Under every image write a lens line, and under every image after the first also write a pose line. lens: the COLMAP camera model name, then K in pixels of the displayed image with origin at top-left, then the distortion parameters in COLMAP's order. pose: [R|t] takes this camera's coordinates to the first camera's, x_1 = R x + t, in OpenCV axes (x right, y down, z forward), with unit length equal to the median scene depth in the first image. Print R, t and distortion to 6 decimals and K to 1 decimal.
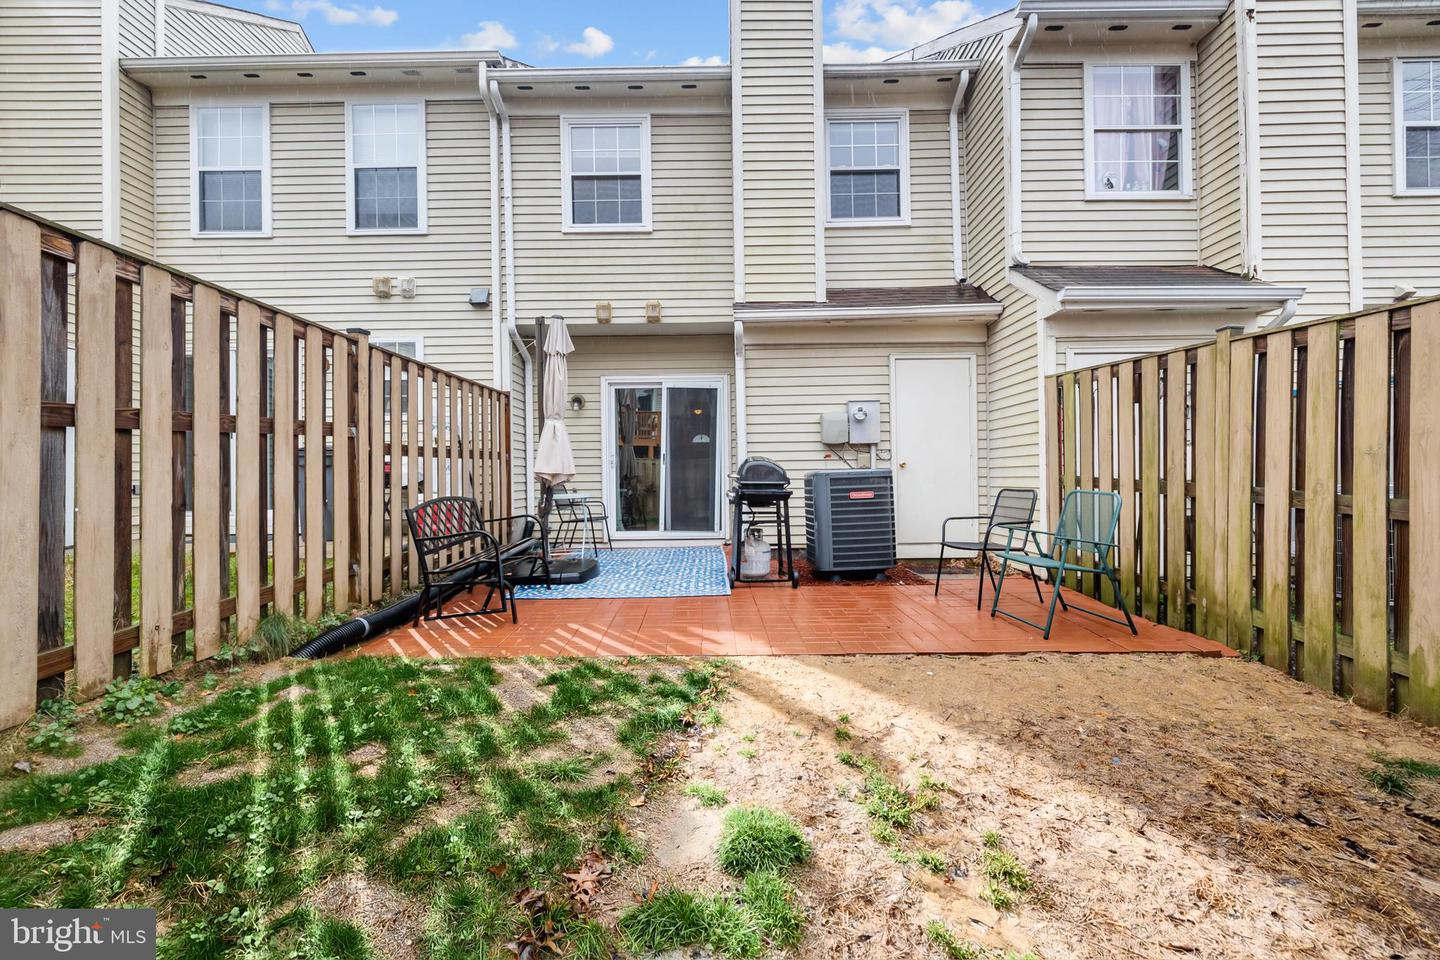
lens RADIAL K [[611.7, 0, 716.8], [0, 611.7, 473.3], [0, 0, 1]] dist [-0.000528, 0.000392]
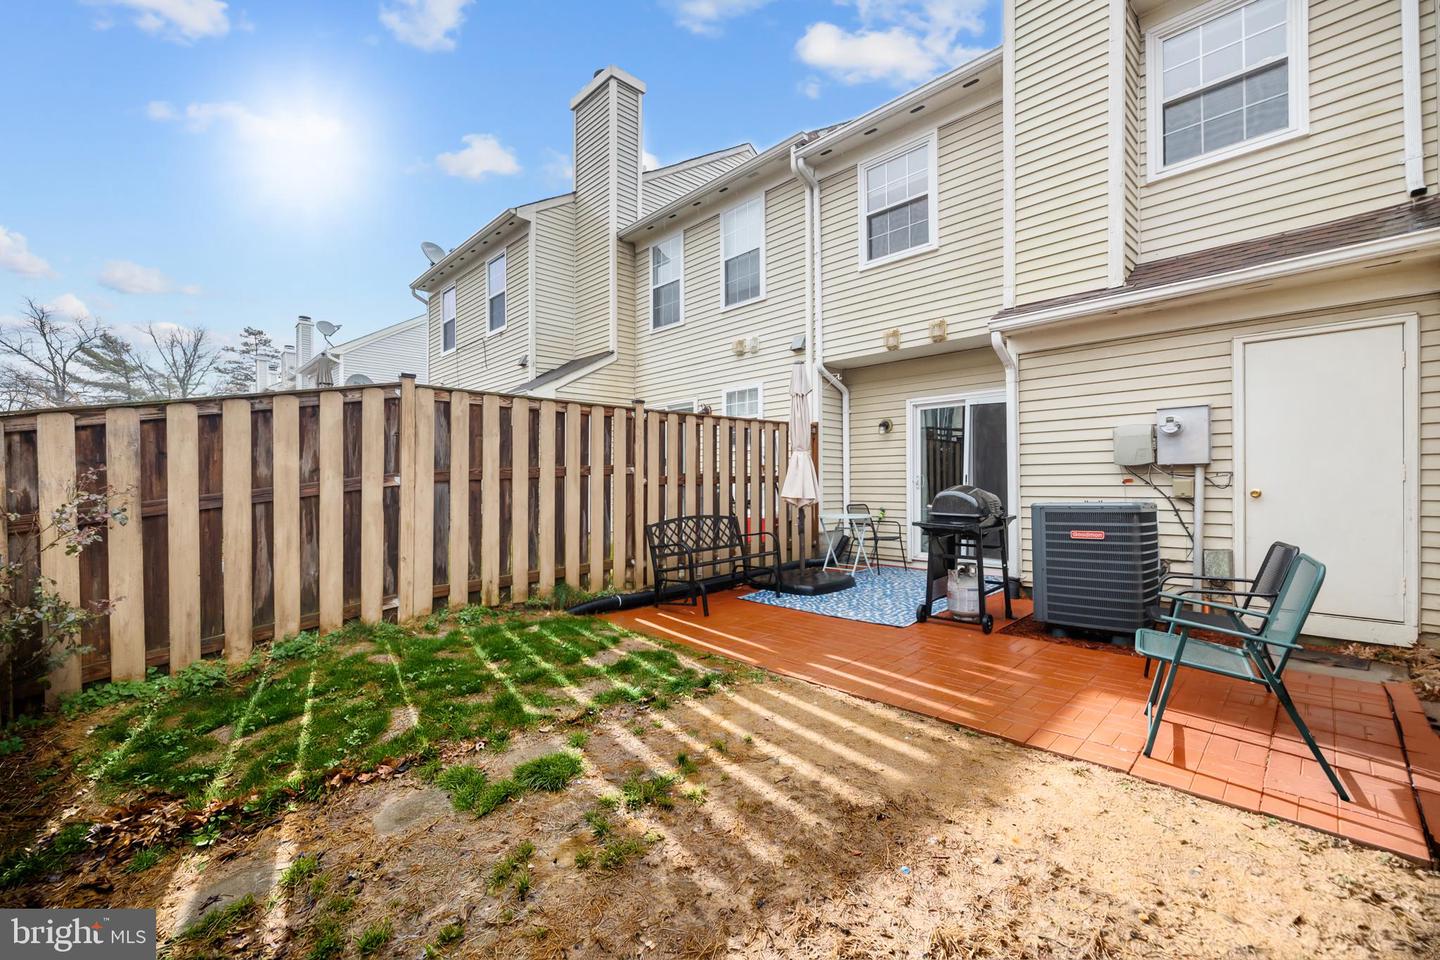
lens RADIAL K [[611.7, 0, 712.4], [0, 611.7, 483.0], [0, 0, 1]] dist [-0.000528, 0.000392]
pose [[0.688976, 0.006468, -0.724755, 0.361874], [-0.002053, 0.999974, 0.006973, -0.028146], [0.724781, -0.003317, 0.688971, 0.068708]]
